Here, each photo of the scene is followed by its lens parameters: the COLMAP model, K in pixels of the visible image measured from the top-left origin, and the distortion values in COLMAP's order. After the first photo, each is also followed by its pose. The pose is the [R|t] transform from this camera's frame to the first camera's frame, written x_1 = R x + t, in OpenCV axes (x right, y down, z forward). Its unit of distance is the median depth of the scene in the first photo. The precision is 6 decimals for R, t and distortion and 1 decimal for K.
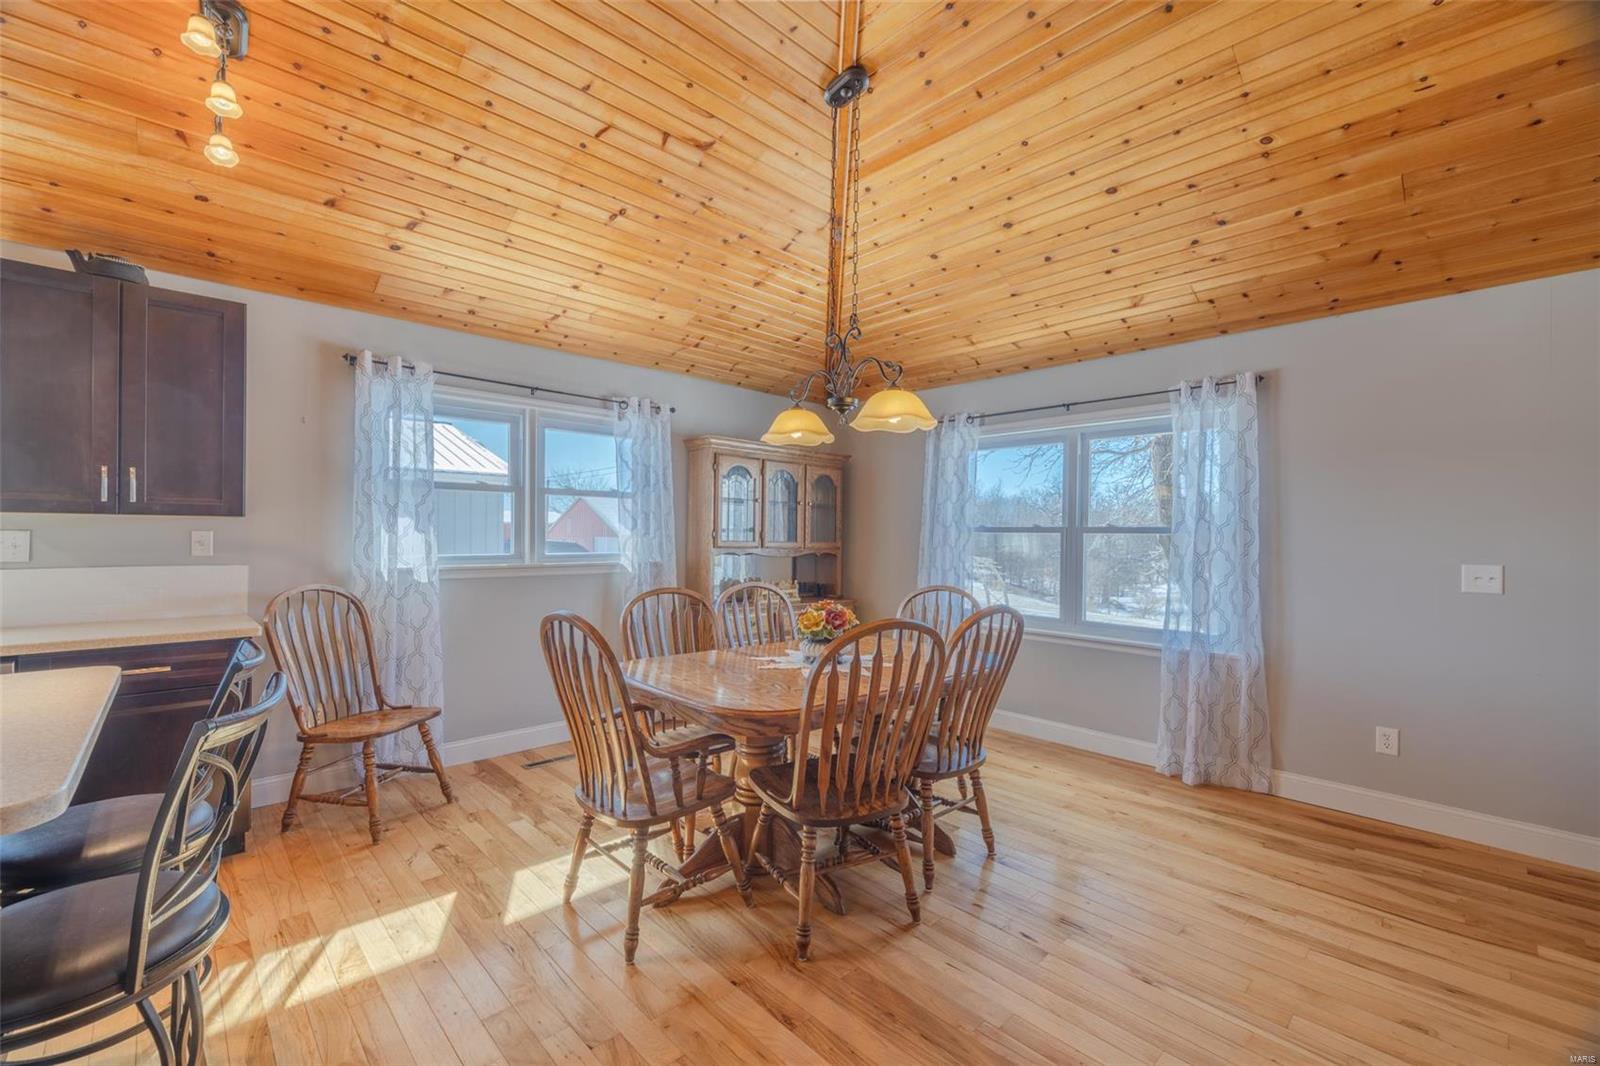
lens RADIAL K [[664.1, 0, 789.2], [0, 664.1, 535.8], [0, 0, 1]] dist [-0.003337, 0.000212]
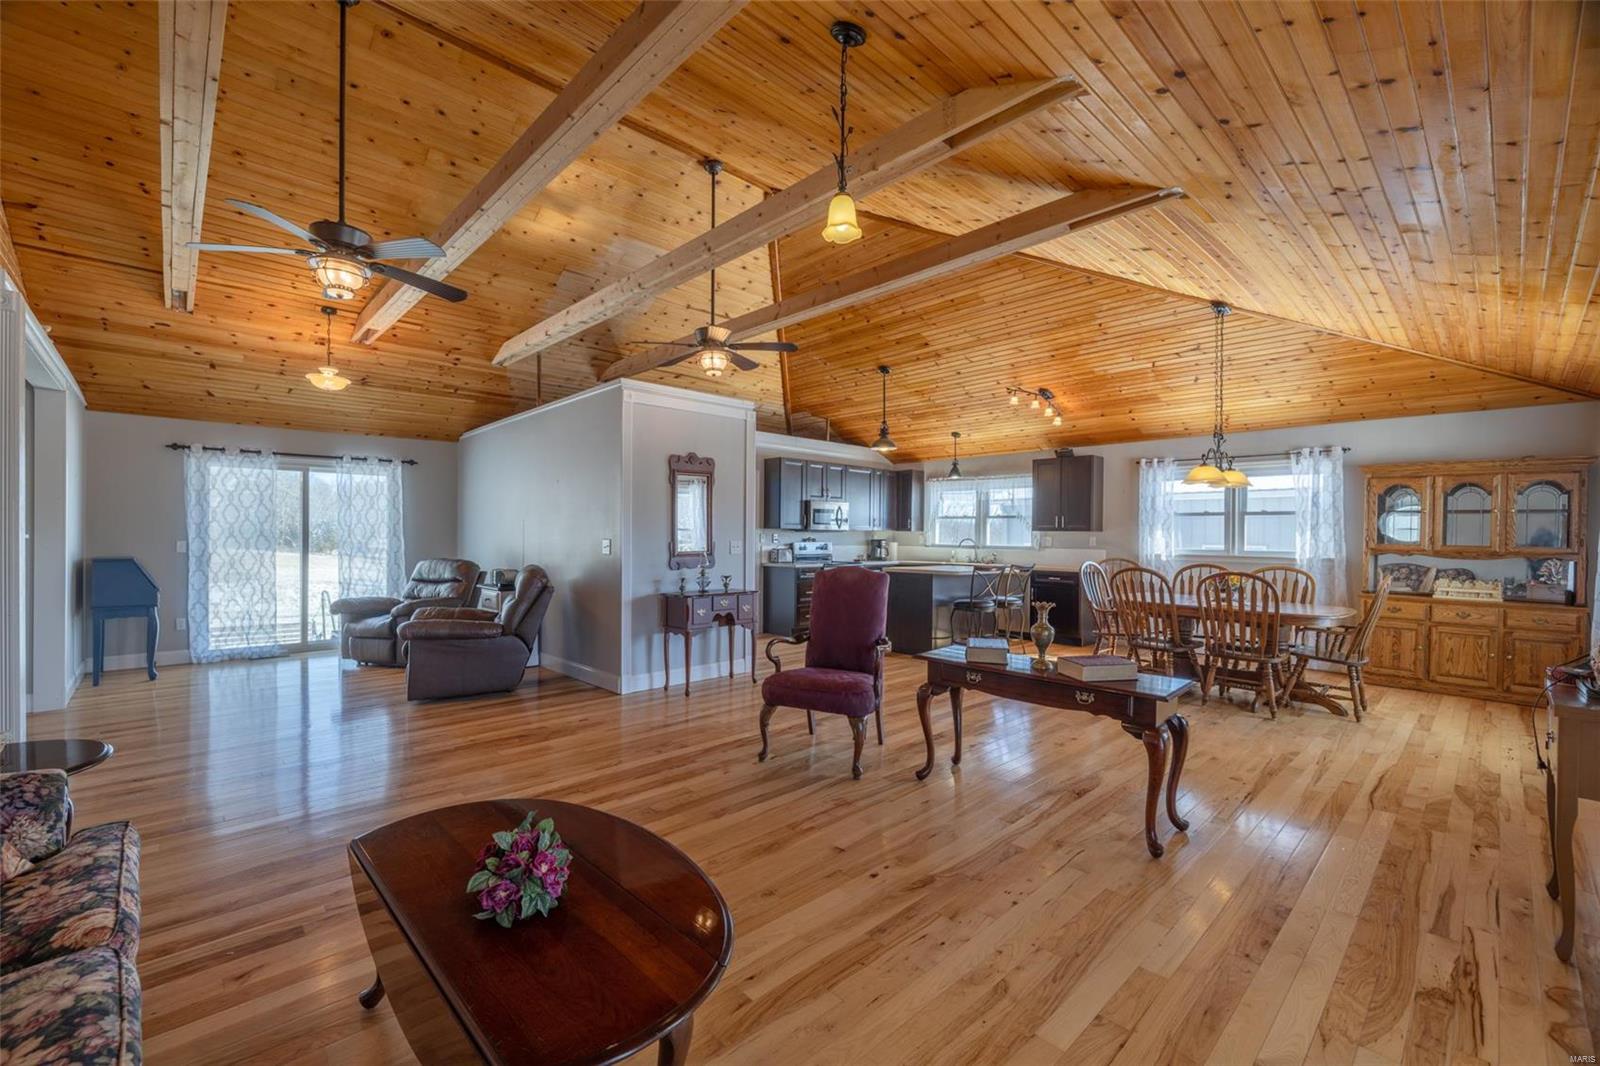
lens RADIAL K [[664.1, 0, 791.1], [0, 664.1, 531.6], [0, 0, 1]] dist [-0.003337, 0.000212]
pose [[-0.005734, -0.015037, -0.999870, 1.805205], [-0.014150, 0.999788, -0.014955, 0.029014], [0.999883, 0.014062, -0.005946, -0.226491]]
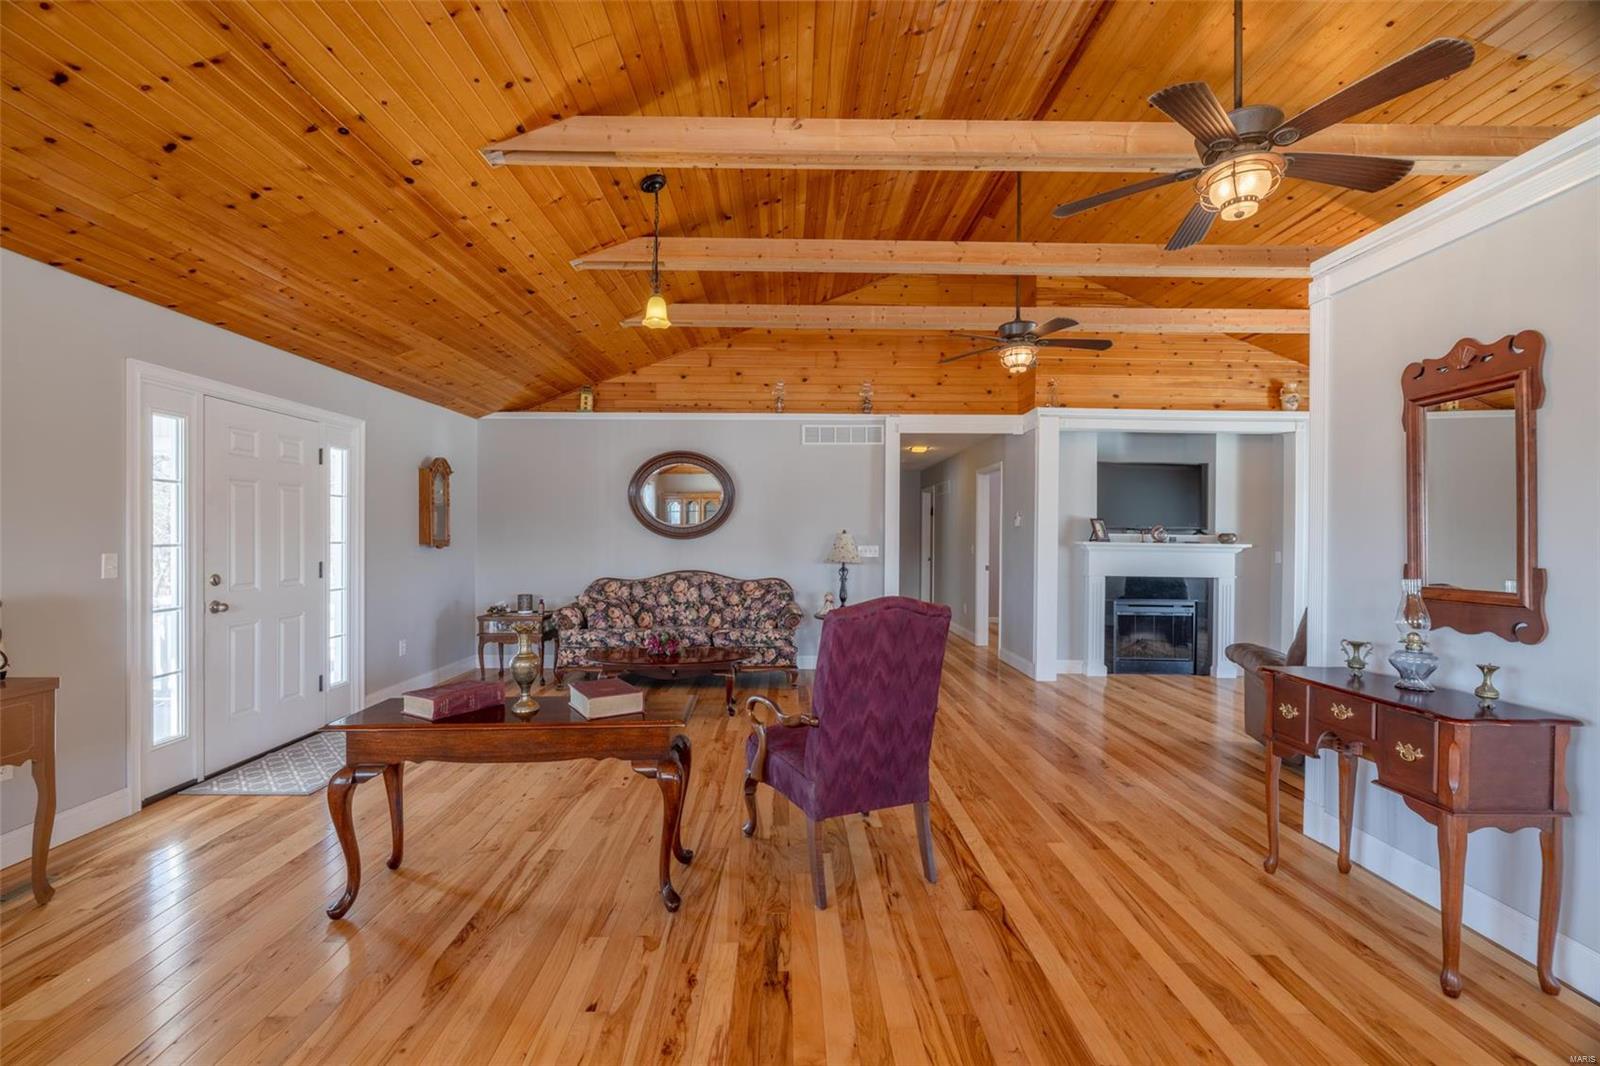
lens RADIAL K [[664.1, 0, 793.5], [0, 664.1, 538.5], [0, 0, 1]] dist [-0.003337, 0.000212]
pose [[-0.734402, -0.020111, 0.678417, 0.035453], [-0.010552, 0.999778, 0.018215, -0.001935], [-0.678633, 0.006219, -0.734451, 0.506243]]
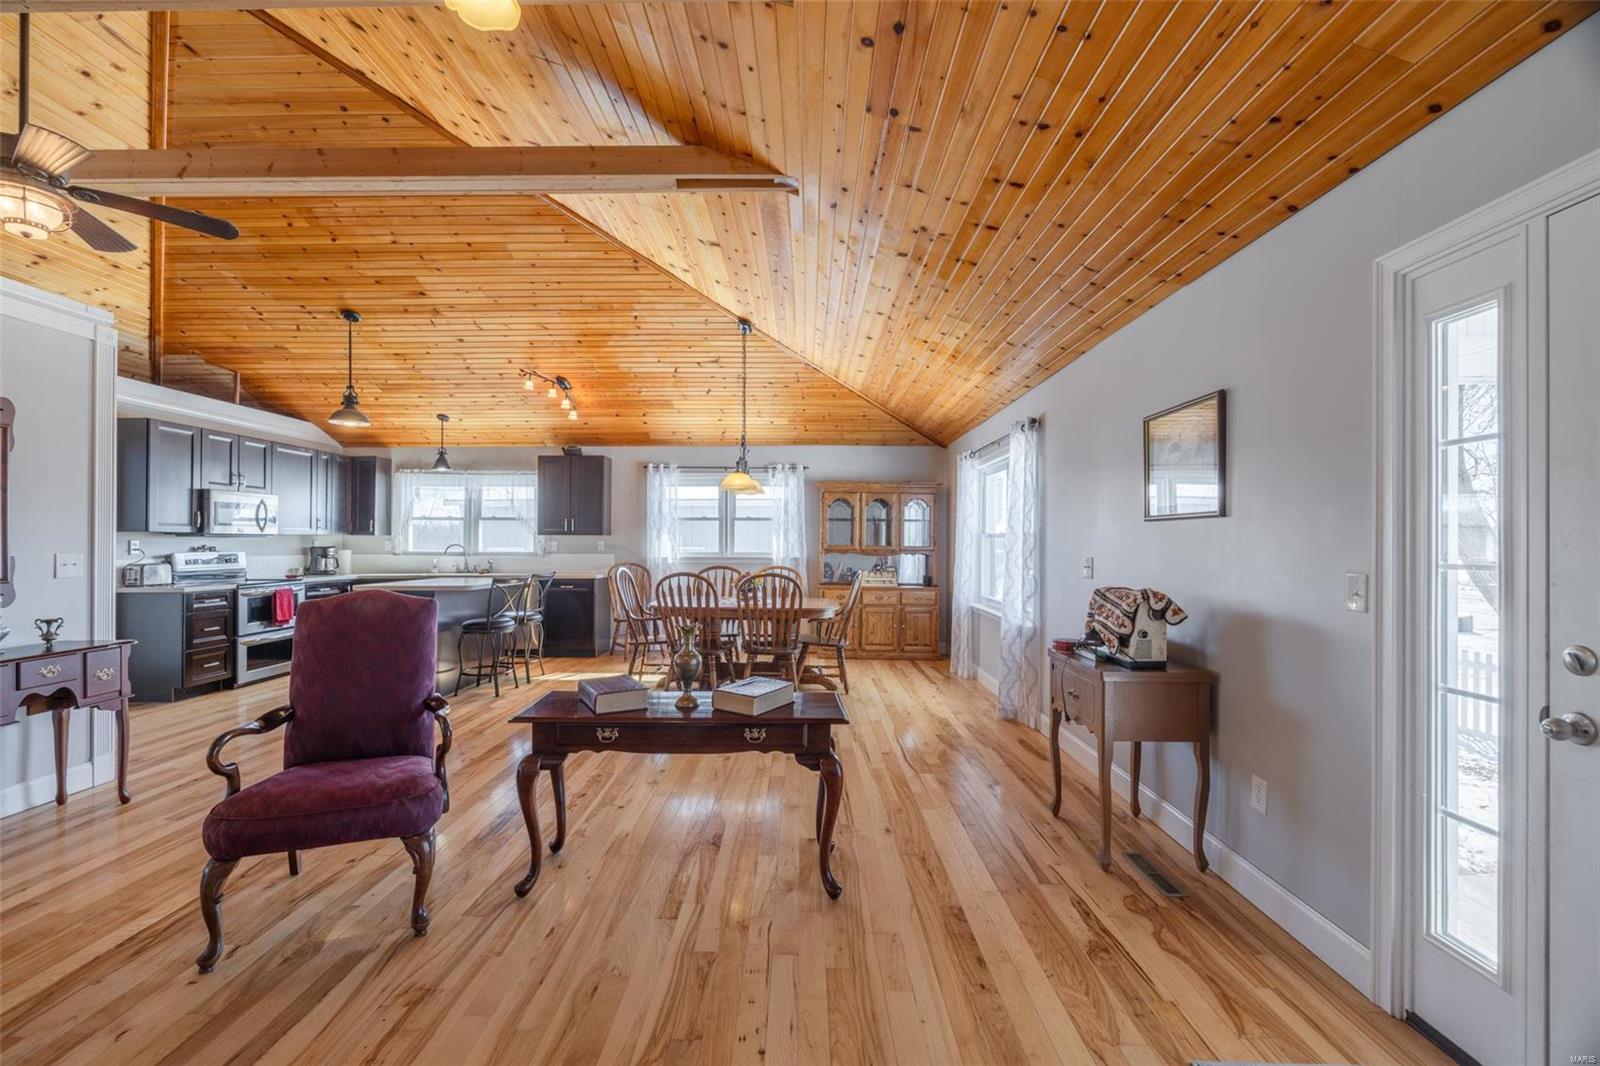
lens RADIAL K [[664.1, 0, 791.7], [0, 664.1, 534.4], [0, 0, 1]] dist [-0.003337, 0.000212]
pose [[0.714112, -0.016145, -0.699845, 1.455233], [0.002334, 0.999783, -0.020682, 0.022594], [0.700027, 0.013136, 0.713995, -0.345120]]
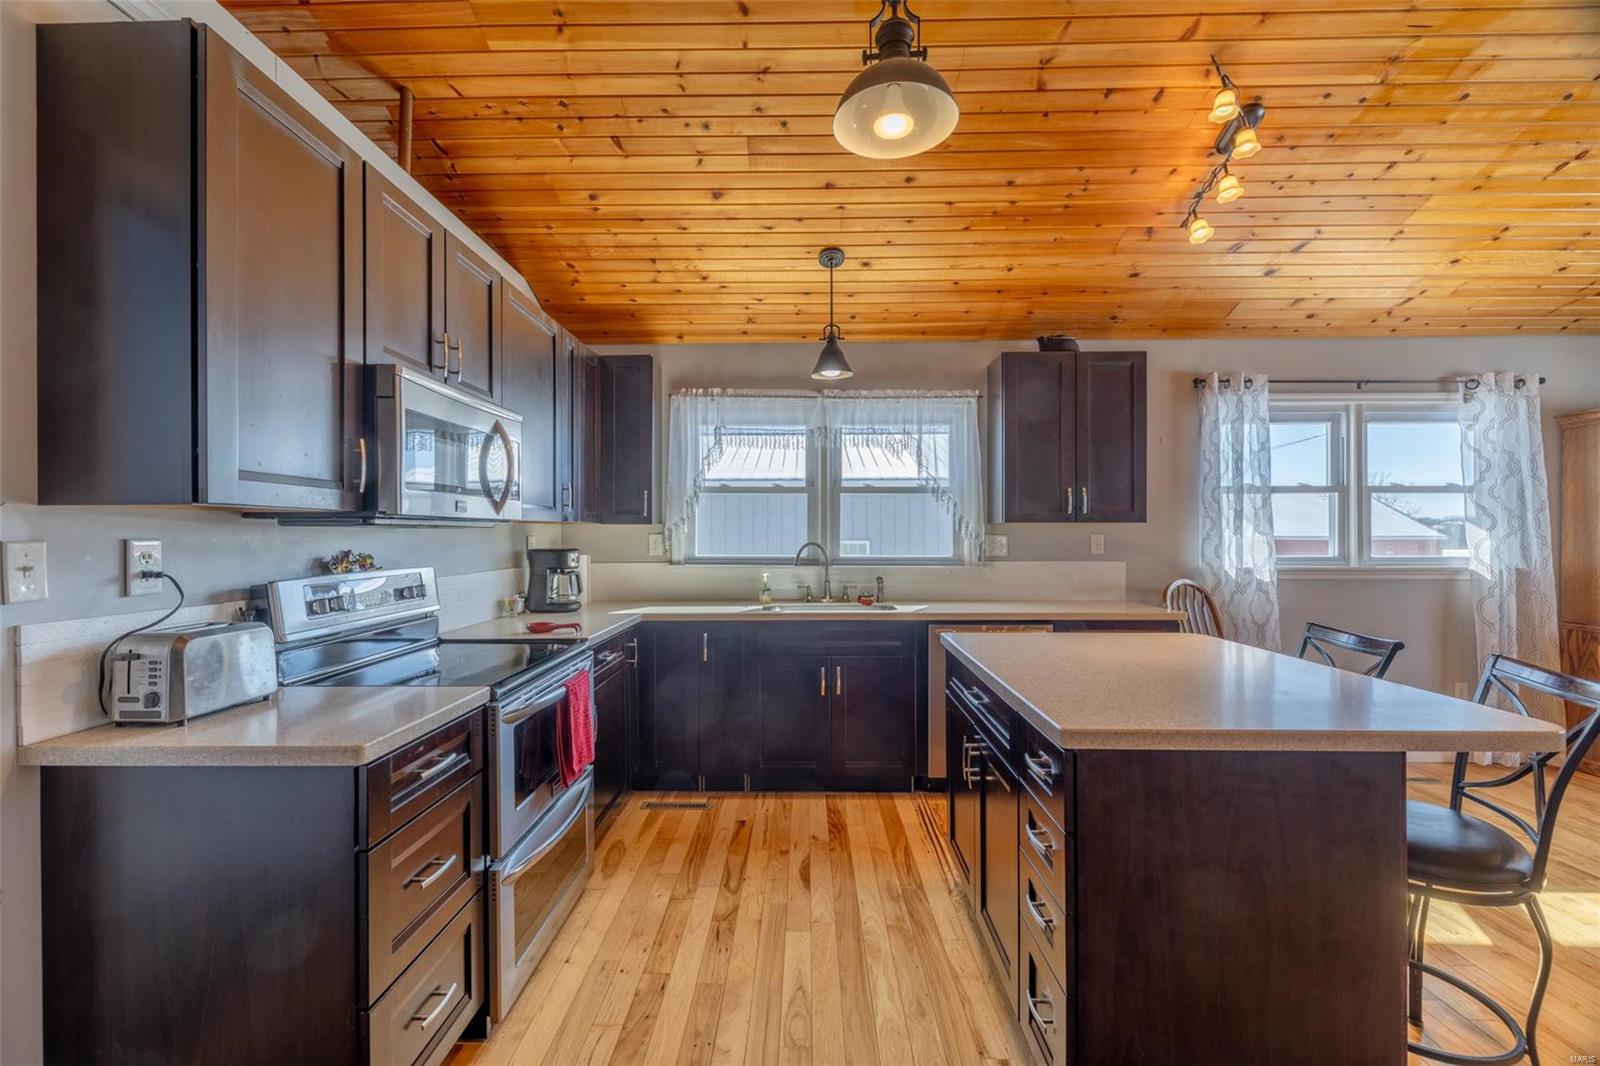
lens RADIAL K [[664.1, 0, 789.3], [0, 664.1, 534.1], [0, 0, 1]] dist [-0.003337, 0.000212]
pose [[0.709148, -0.007396, -0.705021, -0.385507], [0.003642, 0.999970, -0.006826, -0.001149], [0.705050, 0.002273, 0.709154, -0.321183]]
